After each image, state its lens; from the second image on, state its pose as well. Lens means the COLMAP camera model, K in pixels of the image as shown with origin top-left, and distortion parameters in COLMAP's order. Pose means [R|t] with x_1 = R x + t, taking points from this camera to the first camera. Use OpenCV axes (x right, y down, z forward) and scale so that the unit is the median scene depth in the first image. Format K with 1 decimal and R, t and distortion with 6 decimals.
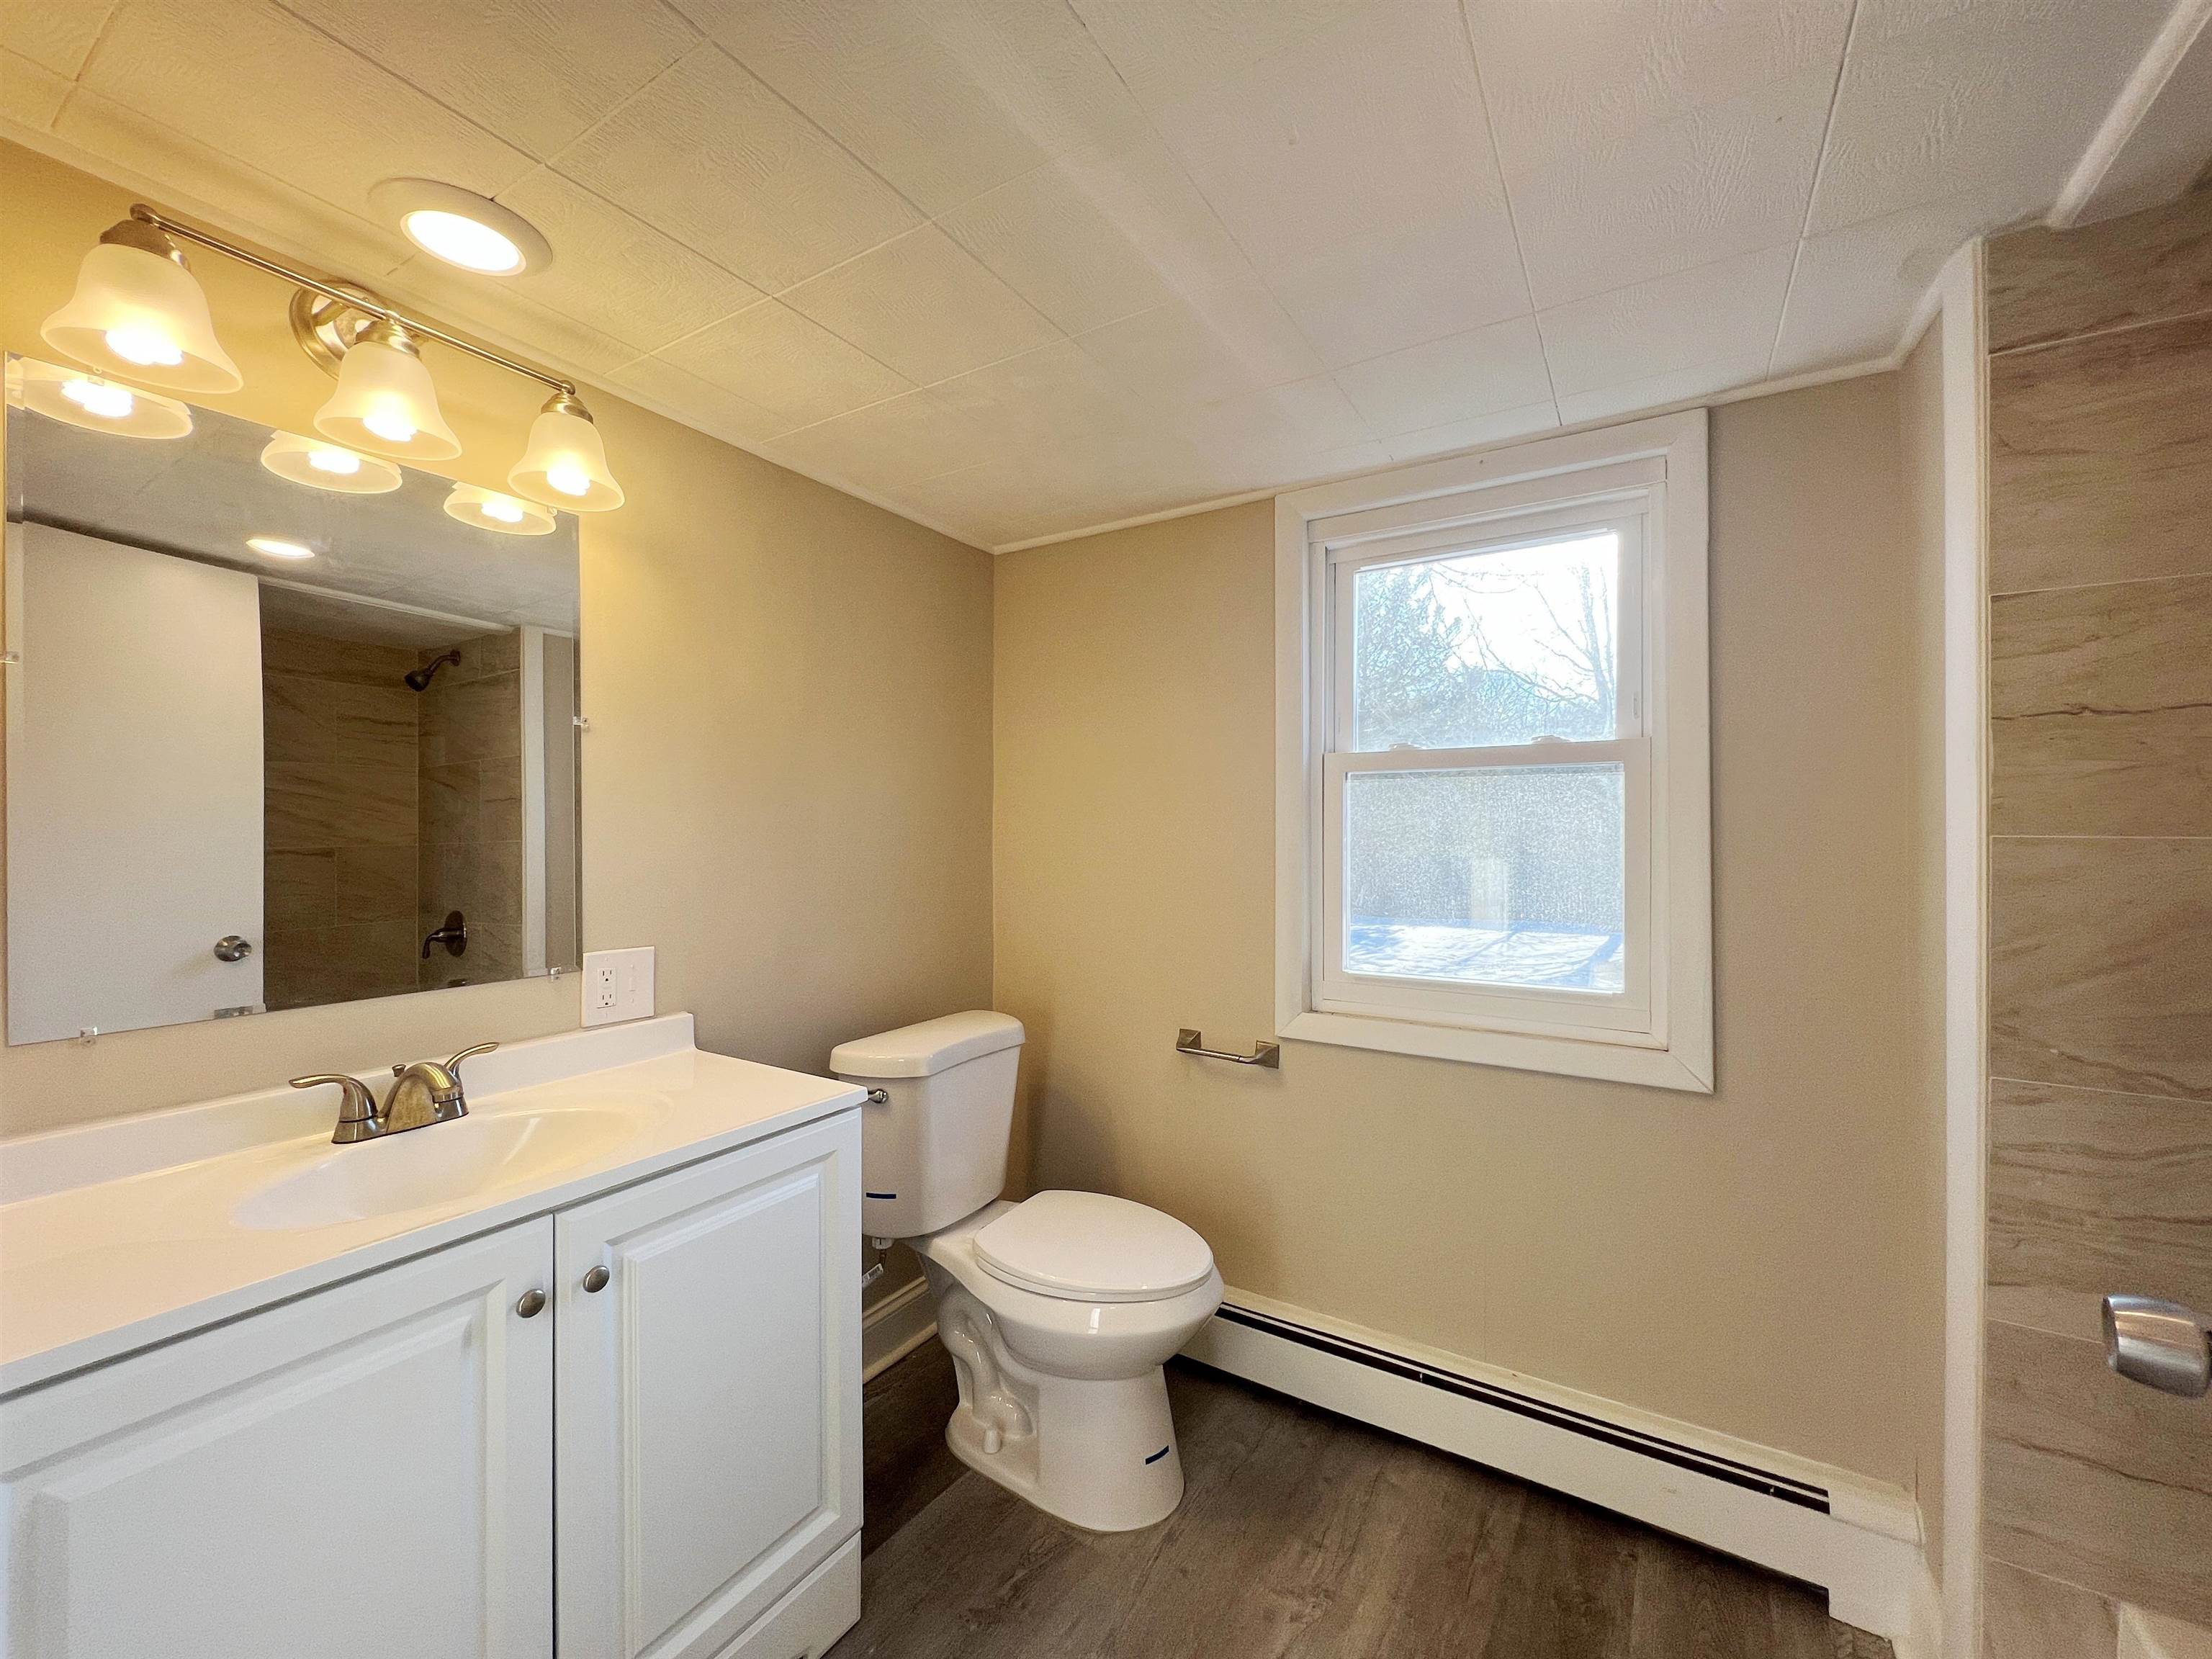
lens RADIAL K [[881.9, 0, 1097.5], [0, 881.9, 829.9], [0, 0, 1]] dist [-0.001867, 0.000033]
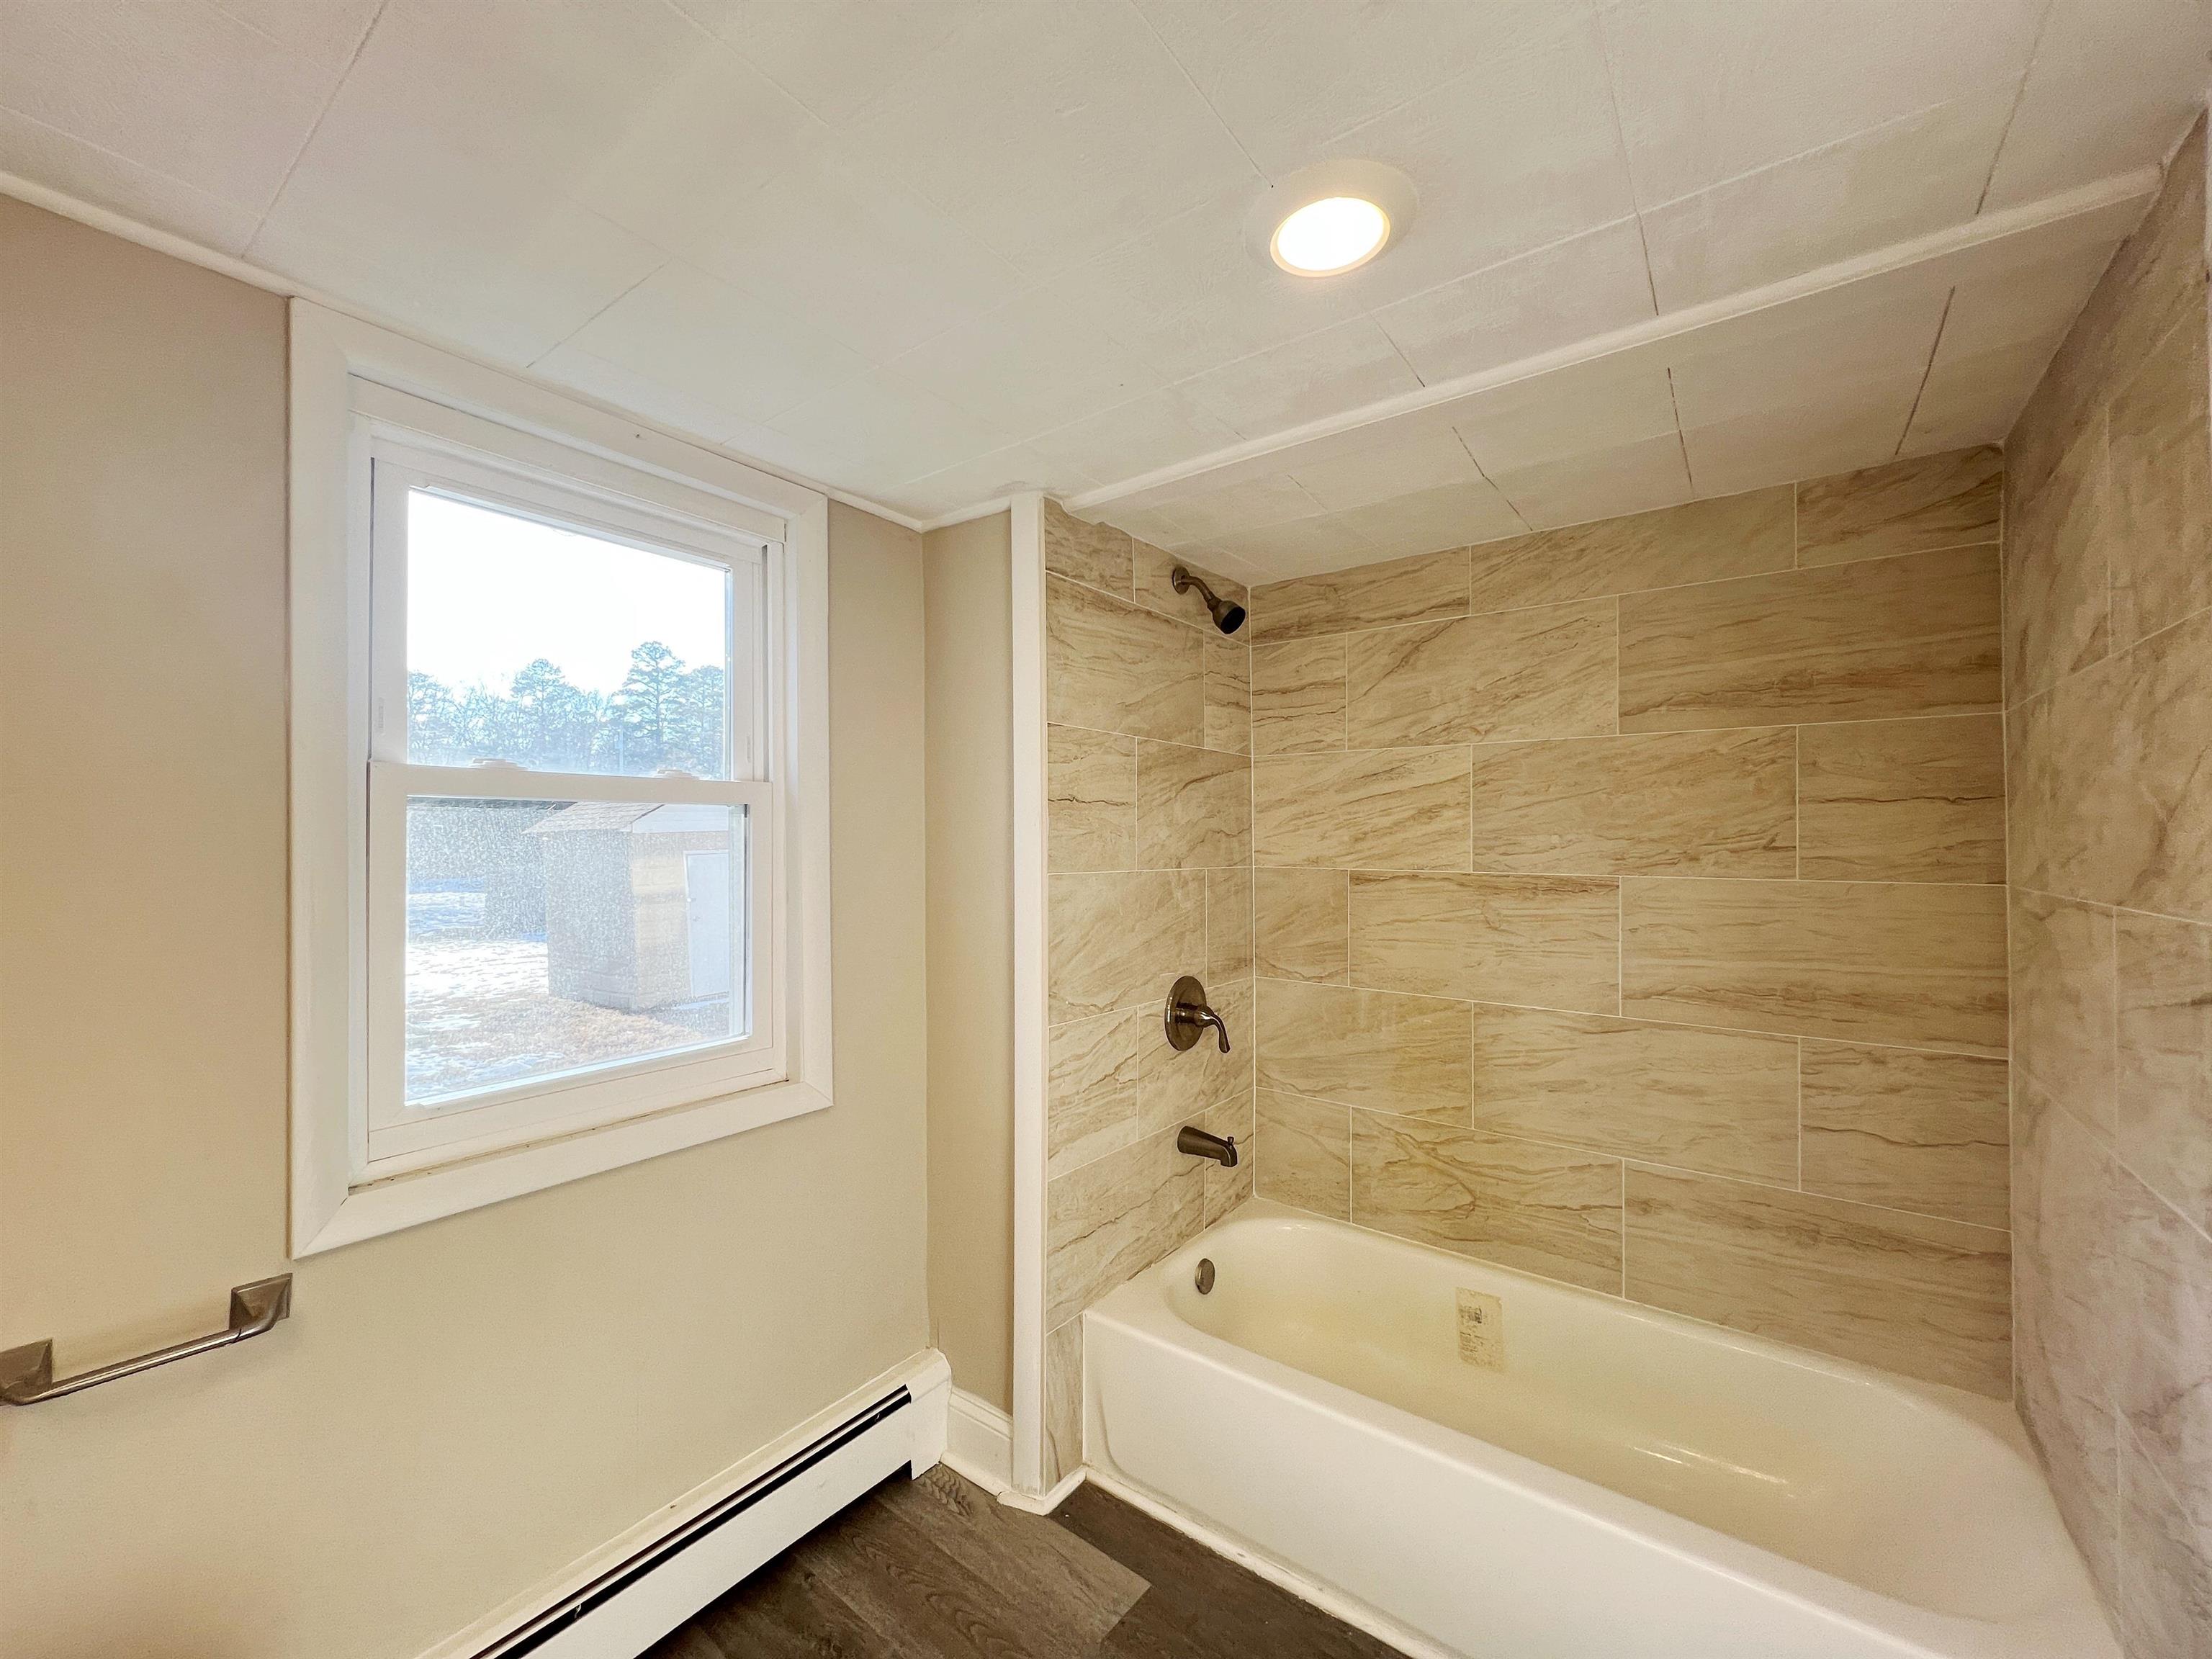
lens RADIAL K [[881.9, 0, 1097.5], [0, 881.9, 829.9], [0, 0, 1]] dist [-0.001867, 0.000033]
pose [[0.079583, 0.010475, 0.996773, -0.435389], [0.002746, 0.999939, -0.010728, -0.043309], [-0.996824, 0.003591, 0.079549, 0.613981]]
